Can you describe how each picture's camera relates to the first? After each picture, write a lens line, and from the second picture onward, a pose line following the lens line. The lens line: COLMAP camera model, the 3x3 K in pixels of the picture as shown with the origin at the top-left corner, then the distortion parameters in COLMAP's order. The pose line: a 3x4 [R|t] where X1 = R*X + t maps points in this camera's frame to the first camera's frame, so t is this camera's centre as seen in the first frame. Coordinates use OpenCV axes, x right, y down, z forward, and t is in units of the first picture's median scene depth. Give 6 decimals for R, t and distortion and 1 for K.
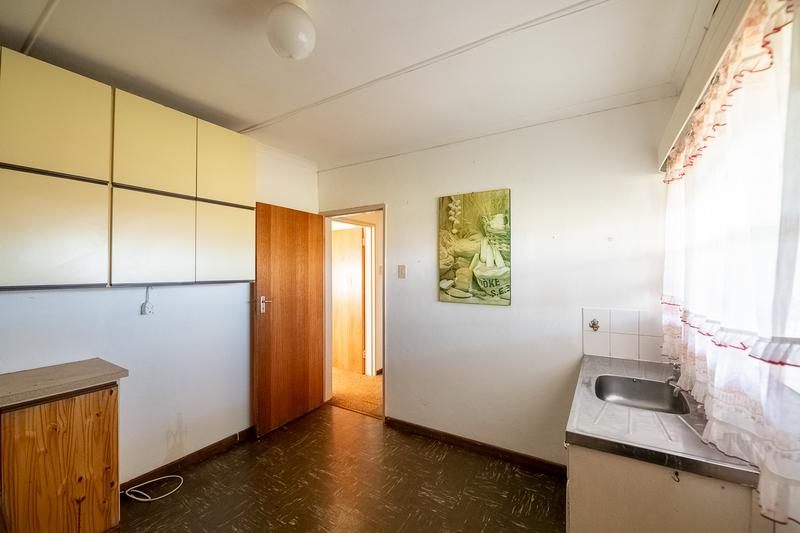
lens RADIAL K [[334.5, 0, 399.3], [0, 334.5, 264.4], [0, 0, 1]] dist [-0.018902, -0.000294]
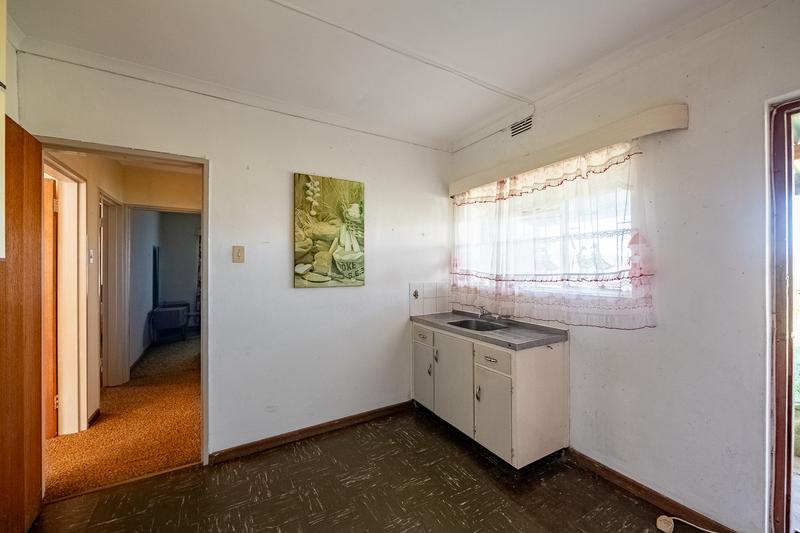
lens RADIAL K [[334.5, 0, 399.3], [0, 334.5, 264.4], [0, 0, 1]] dist [-0.018902, -0.000294]
pose [[0.419439, 0.008029, 0.907748, -0.623124], [-0.008906, 0.999949, -0.004729, 0.052298], [-0.907740, -0.006101, 0.419489, 0.392216]]
